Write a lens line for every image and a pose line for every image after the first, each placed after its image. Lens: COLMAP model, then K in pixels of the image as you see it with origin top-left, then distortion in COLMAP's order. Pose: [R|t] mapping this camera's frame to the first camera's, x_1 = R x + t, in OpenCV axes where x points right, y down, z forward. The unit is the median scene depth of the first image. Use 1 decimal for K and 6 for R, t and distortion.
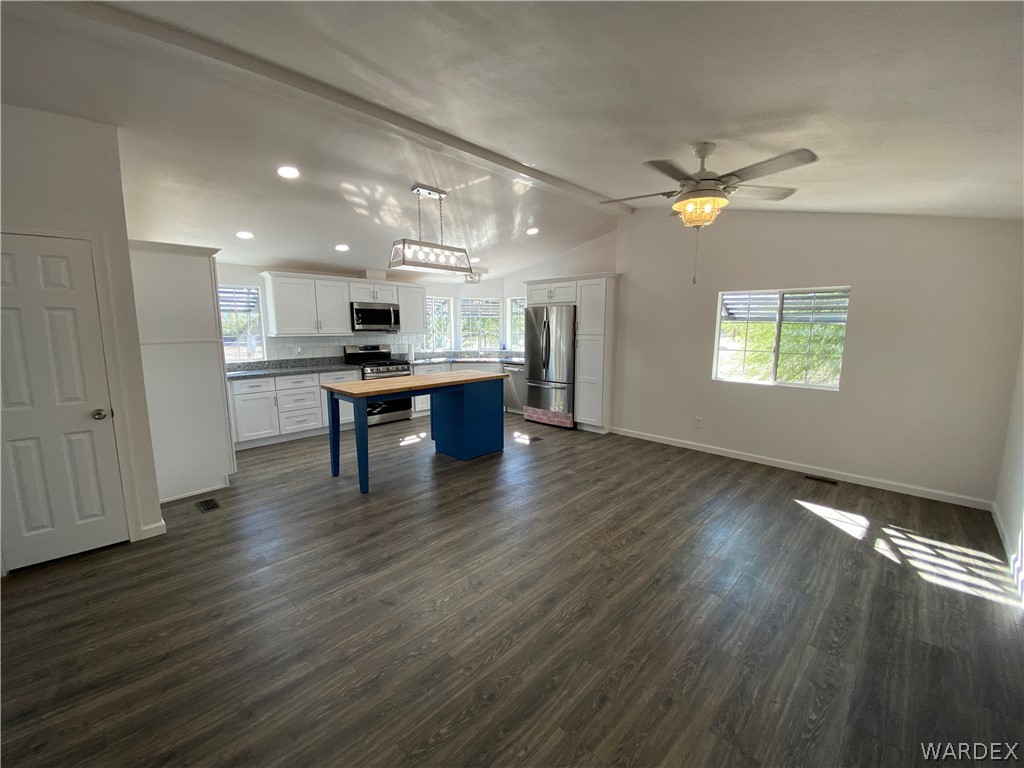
lens RADIAL K [[420.6, 0, 512.3], [0, 420.6, 385.8], [0, 0, 1]] dist [-0.005982, -0.000165]
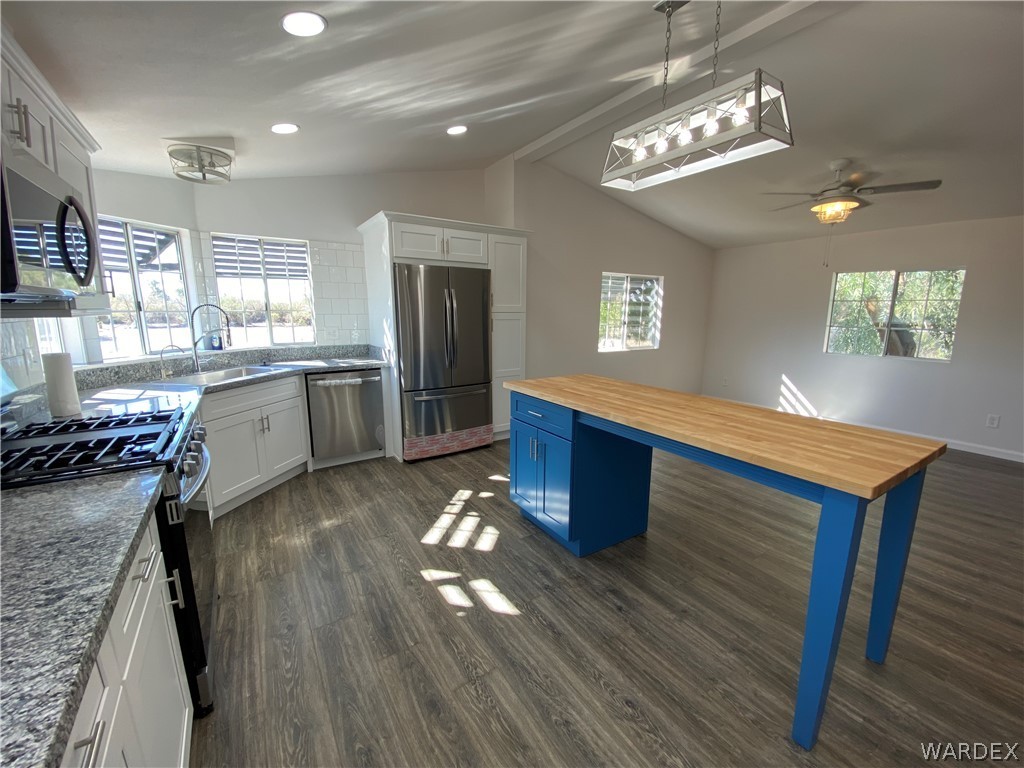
lens RADIAL K [[420.6, 0, 514.2], [0, 420.6, 388.8], [0, 0, 1]] dist [-0.005982, -0.000165]
pose [[0.217842, -0.167685, 0.961471, -0.529084], [0.137598, 0.980567, 0.139840, -0.085461], [-0.966236, 0.101833, 0.236682, 0.762756]]
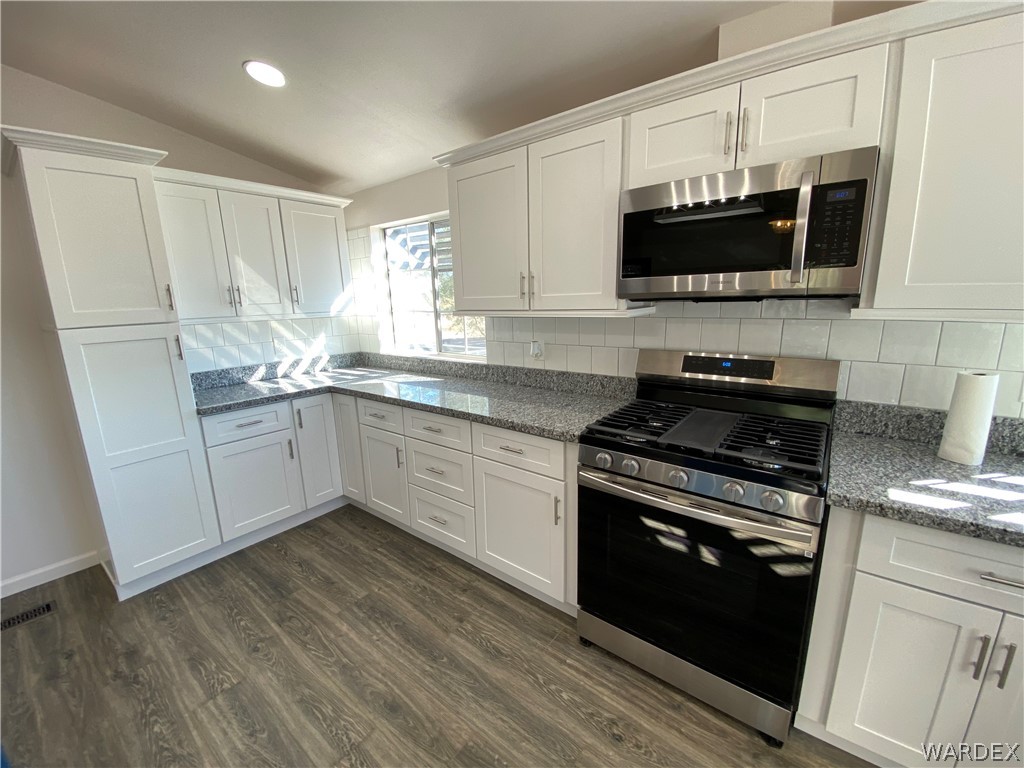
lens RADIAL K [[420.6, 0, 513.0], [0, 420.6, 390.8], [0, 0, 1]] dist [-0.005982, -0.000165]
pose [[0.108116, 0.204453, -0.972887, -0.103715], [-0.115950, 0.974538, 0.191914, -0.118947], [0.987353, 0.092057, 0.129070, 0.912987]]
